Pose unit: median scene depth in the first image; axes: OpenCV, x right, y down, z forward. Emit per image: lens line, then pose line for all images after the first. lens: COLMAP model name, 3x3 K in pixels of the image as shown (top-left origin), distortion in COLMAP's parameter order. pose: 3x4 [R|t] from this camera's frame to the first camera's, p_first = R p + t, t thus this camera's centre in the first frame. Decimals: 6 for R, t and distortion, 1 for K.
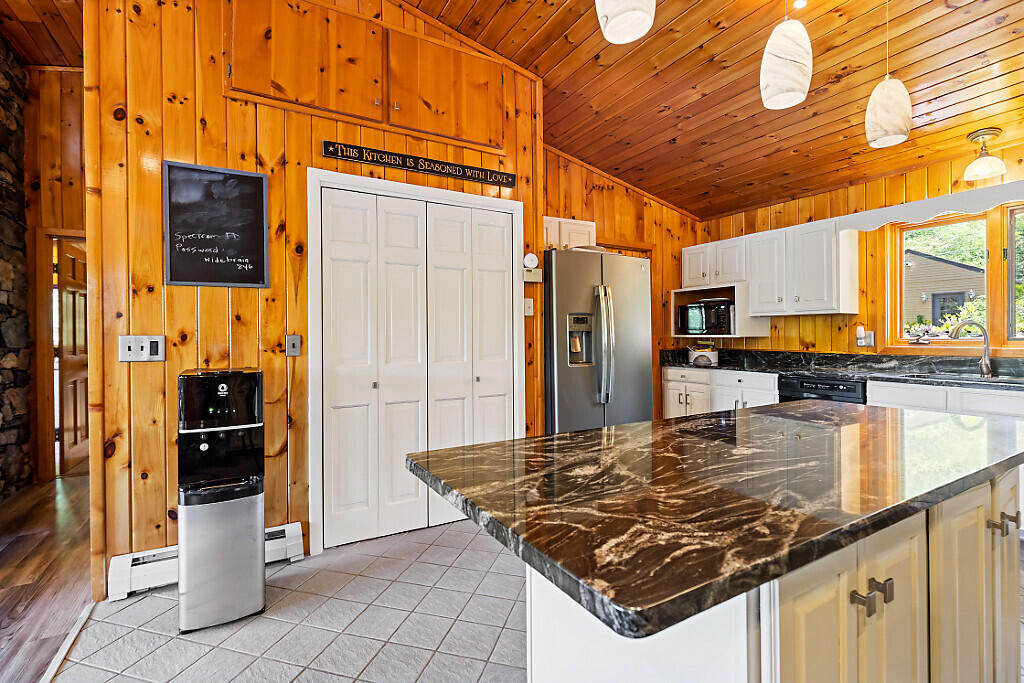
lens RADIAL K [[457.7, 0, 518.4], [0, 457.7, 335.6], [0, 0, 1]] dist [-0.004804, 0.000628]
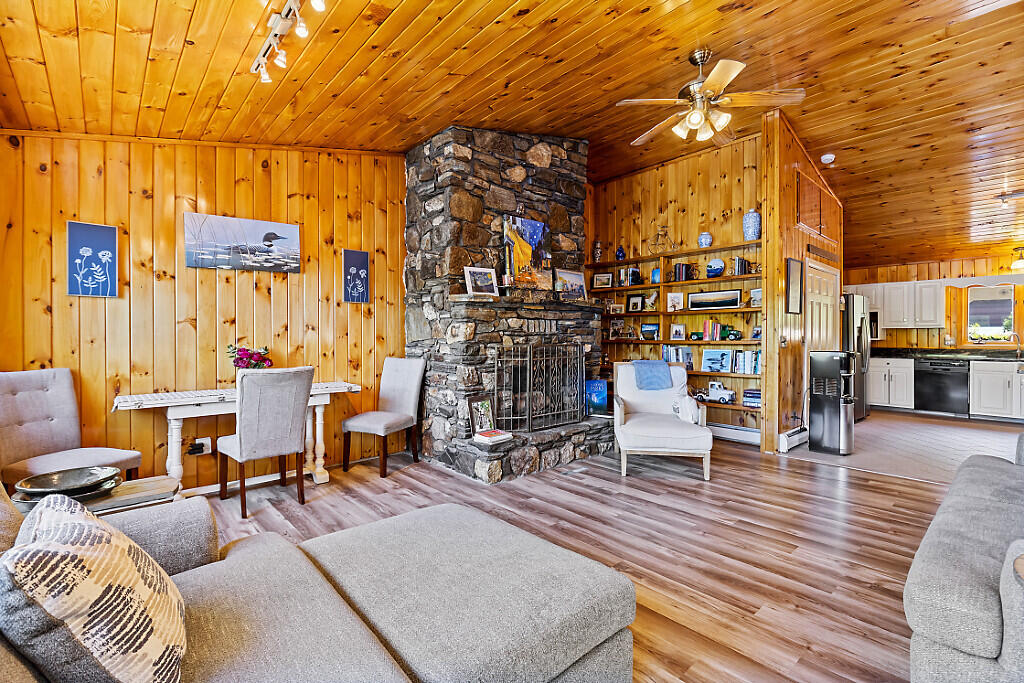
lens RADIAL K [[457.7, 0, 513.0], [0, 457.7, 345.1], [0, 0, 1]] dist [-0.004804, 0.000628]
pose [[0.978248, 0.004557, 0.207390, -1.343656], [-0.005825, 0.999968, 0.005504, 0.022868], [-0.207358, -0.006593, 0.978243, -0.476145]]
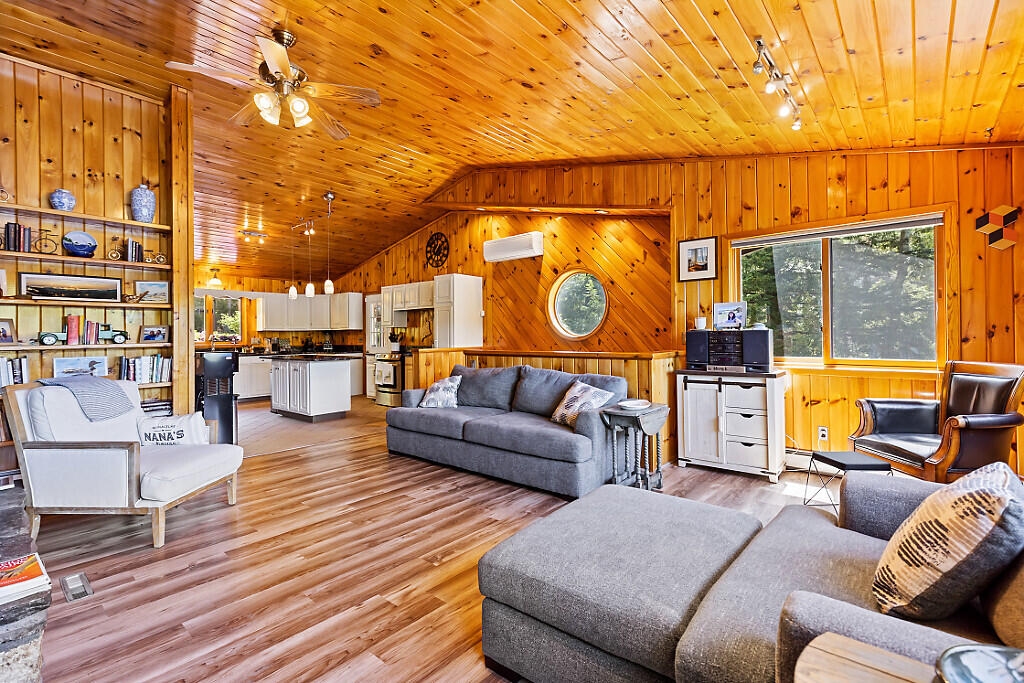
lens RADIAL K [[457.7, 0, 508.2], [0, 457.7, 338.4], [0, 0, 1]] dist [-0.004804, 0.000628]
pose [[-0.332004, 0.008438, 0.943240, -1.684848], [0.020414, 0.999790, -0.001759, 0.021701], [-0.943057, 0.018671, -0.332107, 0.161101]]
